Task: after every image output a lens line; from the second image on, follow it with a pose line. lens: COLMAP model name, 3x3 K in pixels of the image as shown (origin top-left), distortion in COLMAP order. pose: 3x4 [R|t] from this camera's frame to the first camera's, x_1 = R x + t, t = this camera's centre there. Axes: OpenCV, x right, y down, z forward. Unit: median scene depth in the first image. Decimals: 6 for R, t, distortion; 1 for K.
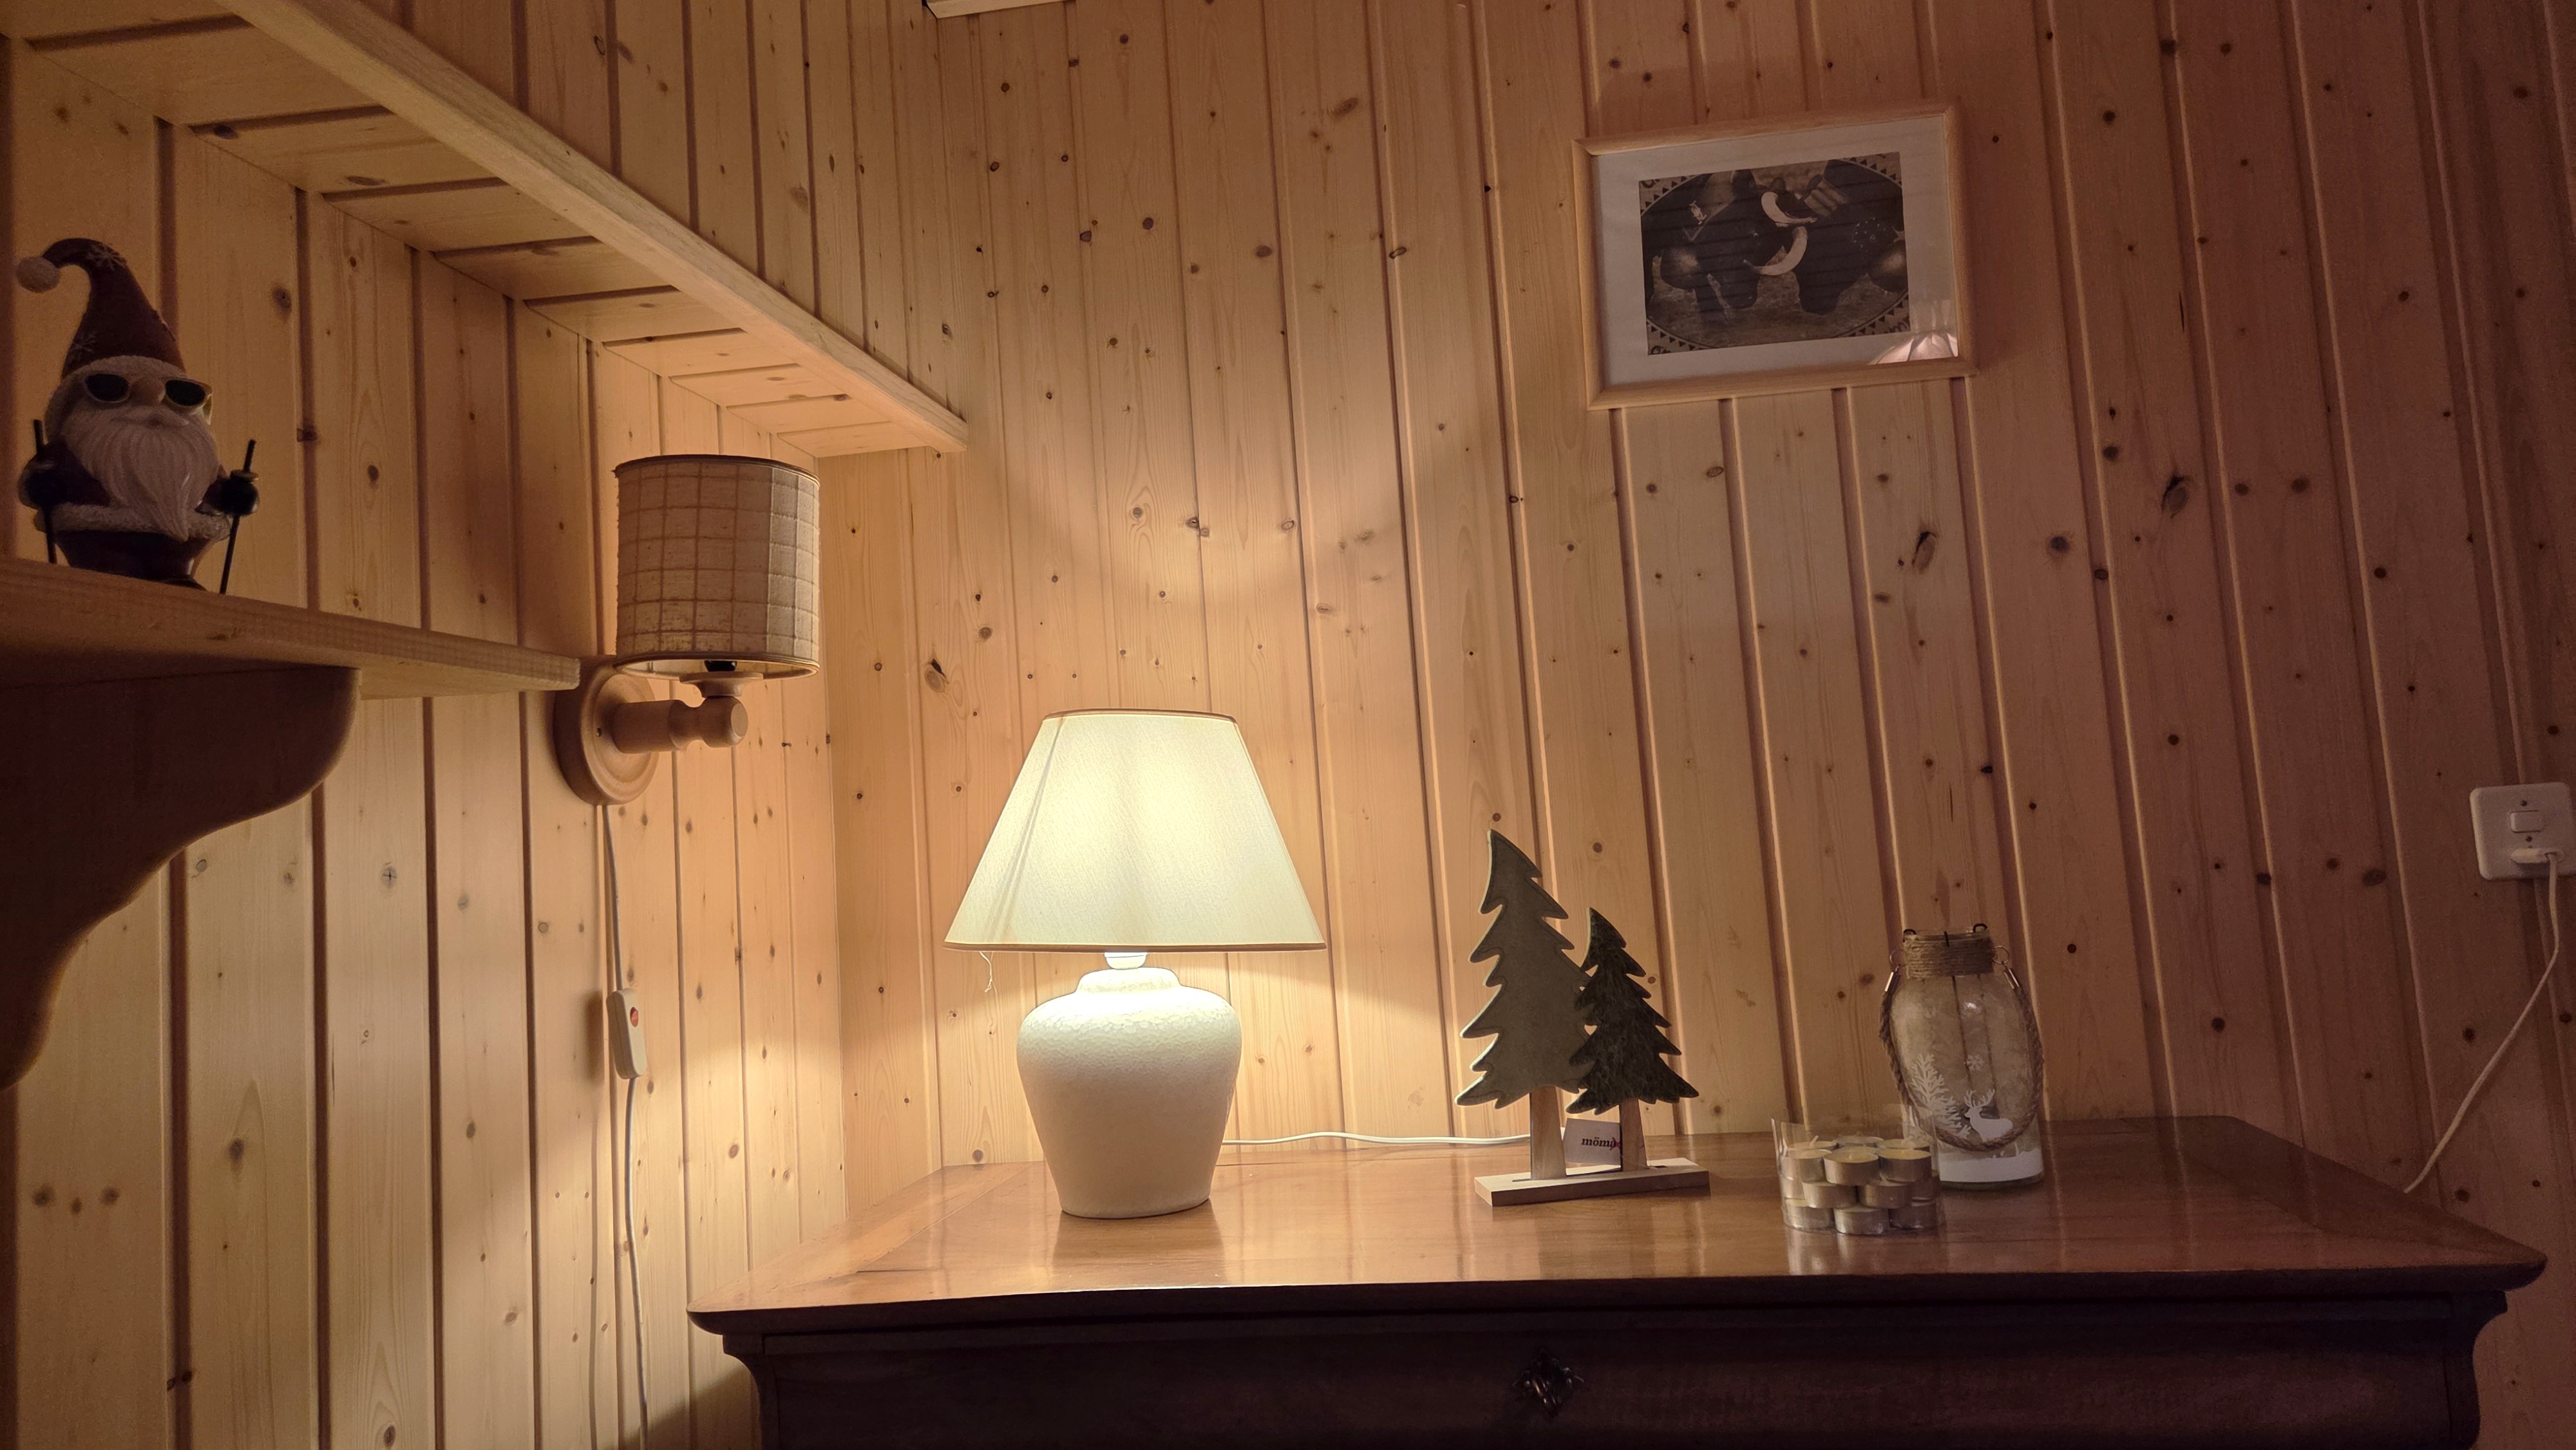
lens RADIAL K [[1725.6, 0, 1302.3], [0, 1725.6, 690.6], [0, 0, 1]] dist [0.071103, -0.059692]
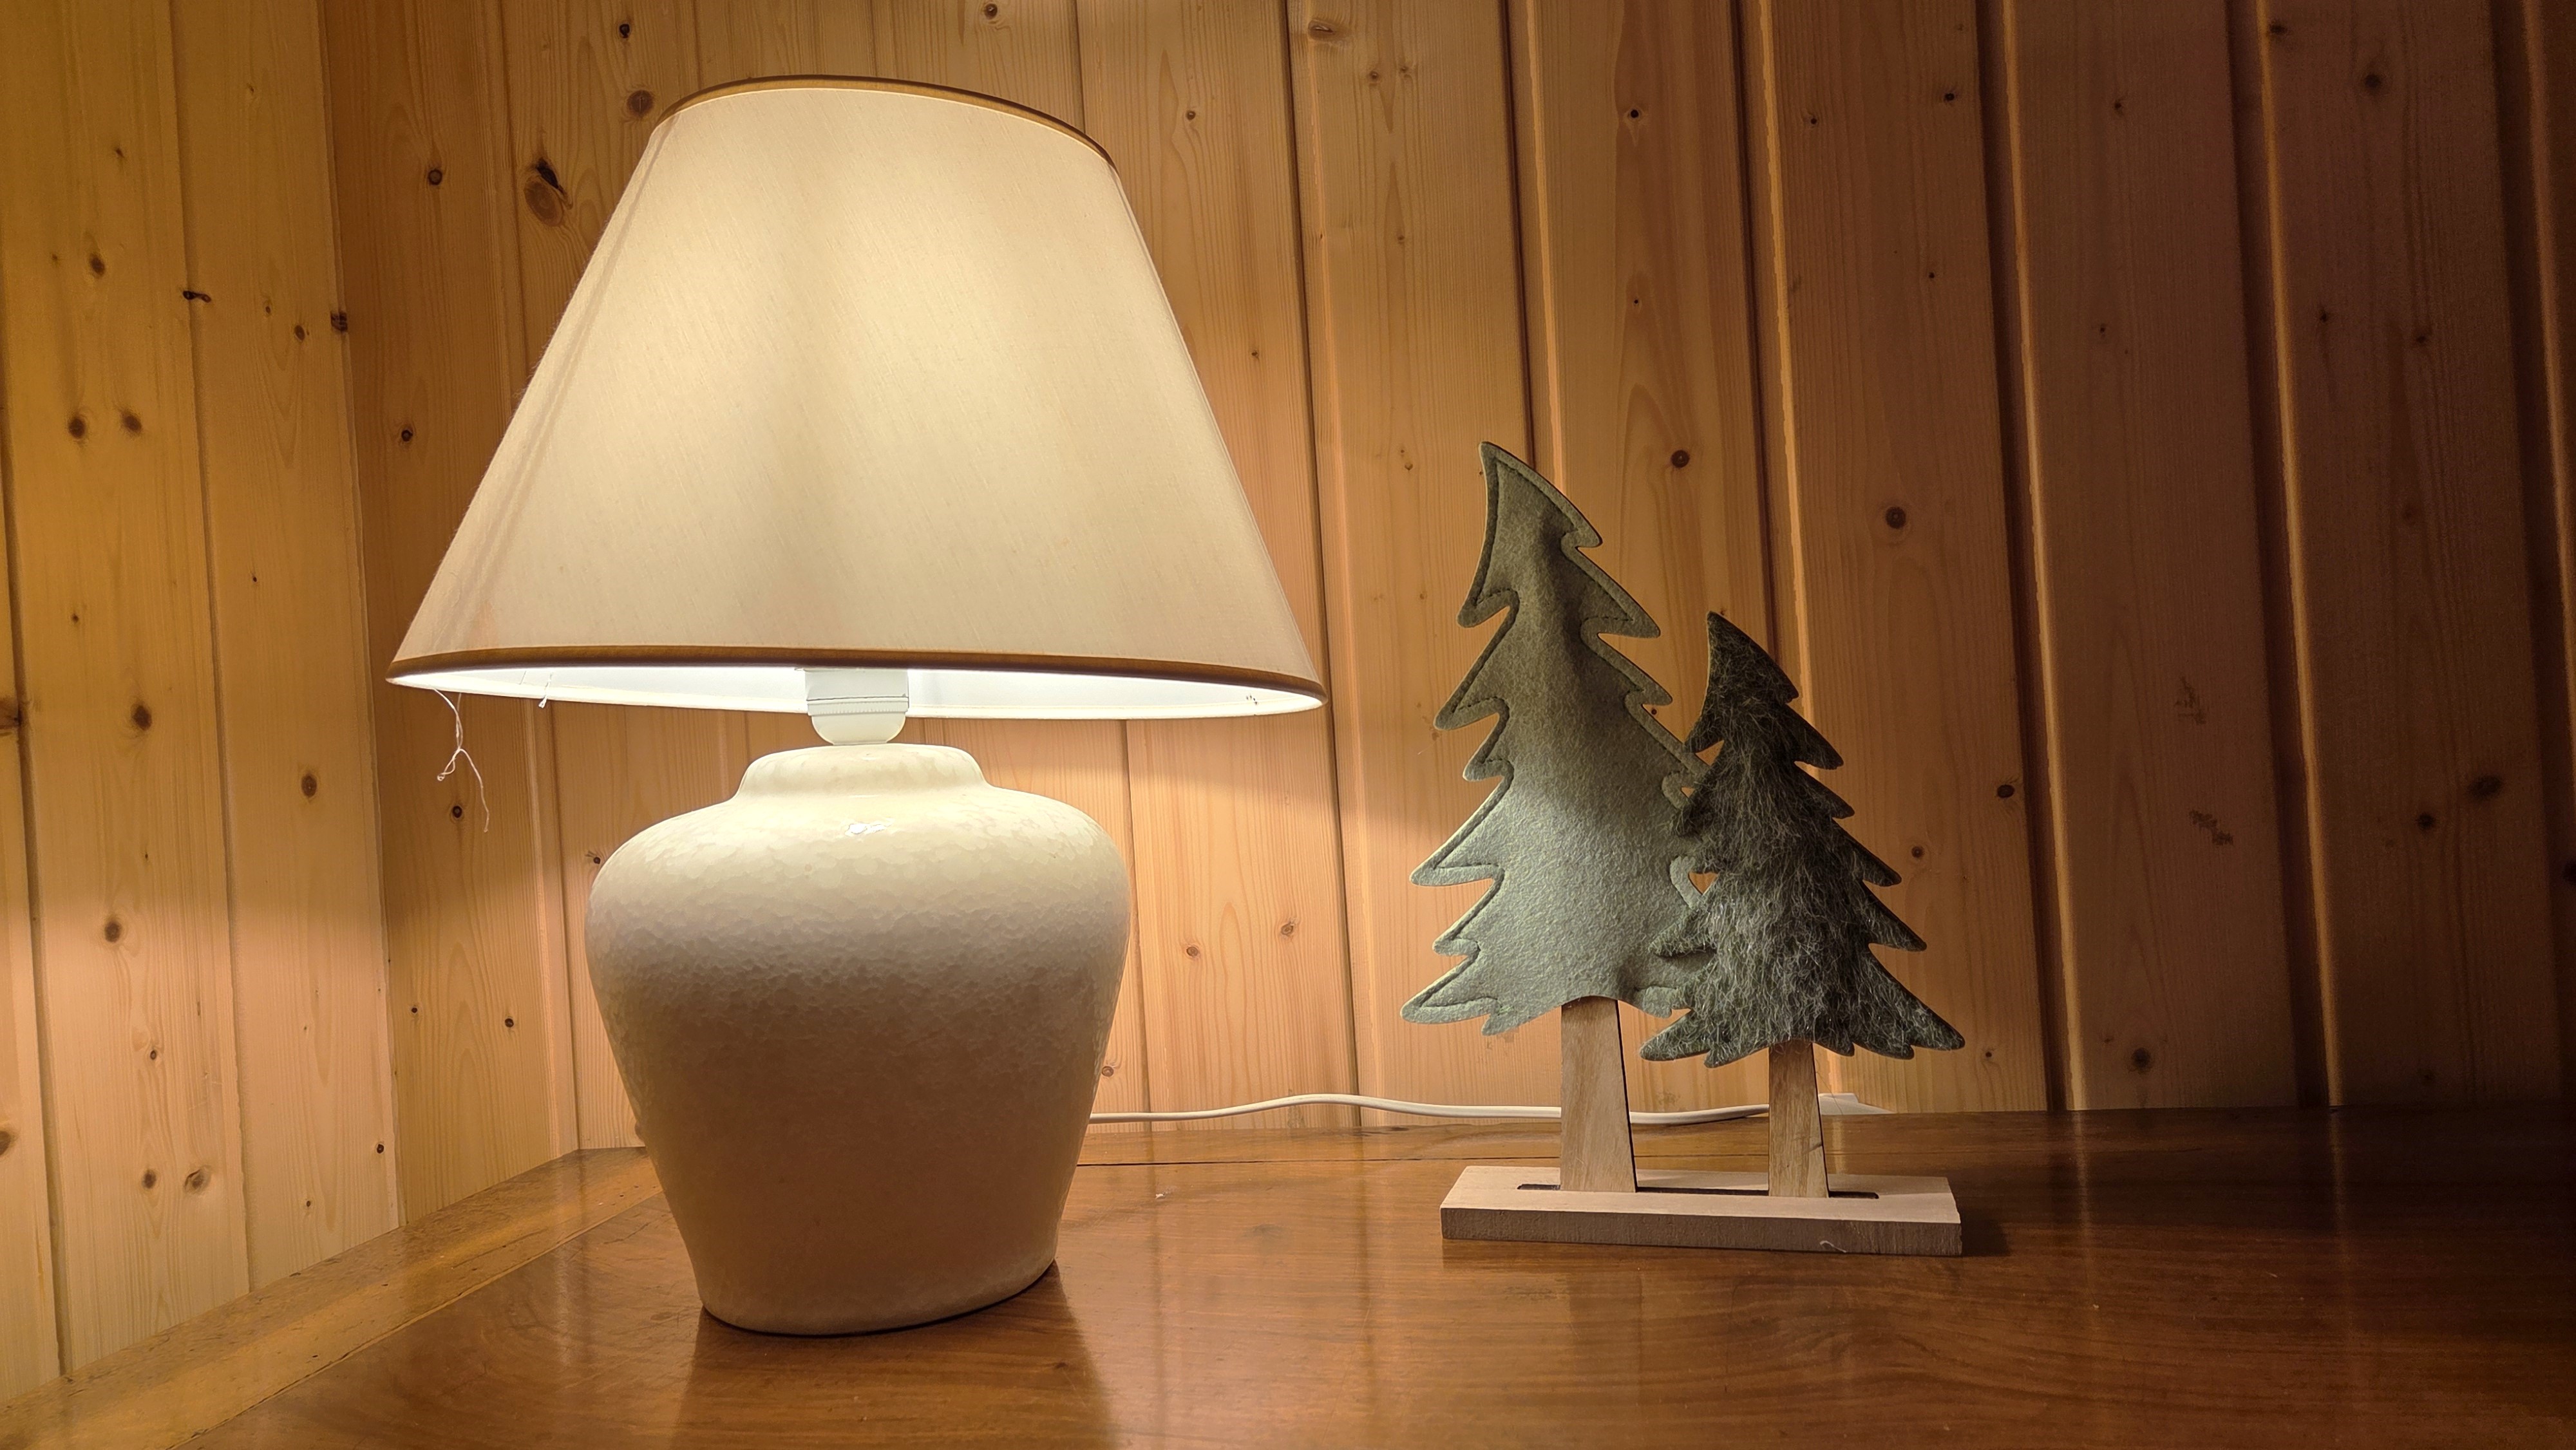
lens RADIAL K [[1725.6, 0, 1287.5], [0, 1725.6, 731.1], [0, 0, 1]] dist [0.071103, -0.059692]
pose [[0.999982, 0.005539, -0.002358, 0.004686], [-0.005311, 0.996153, 0.087469, 0.108022], [0.002833, -0.087455, 0.996164, 0.515855]]
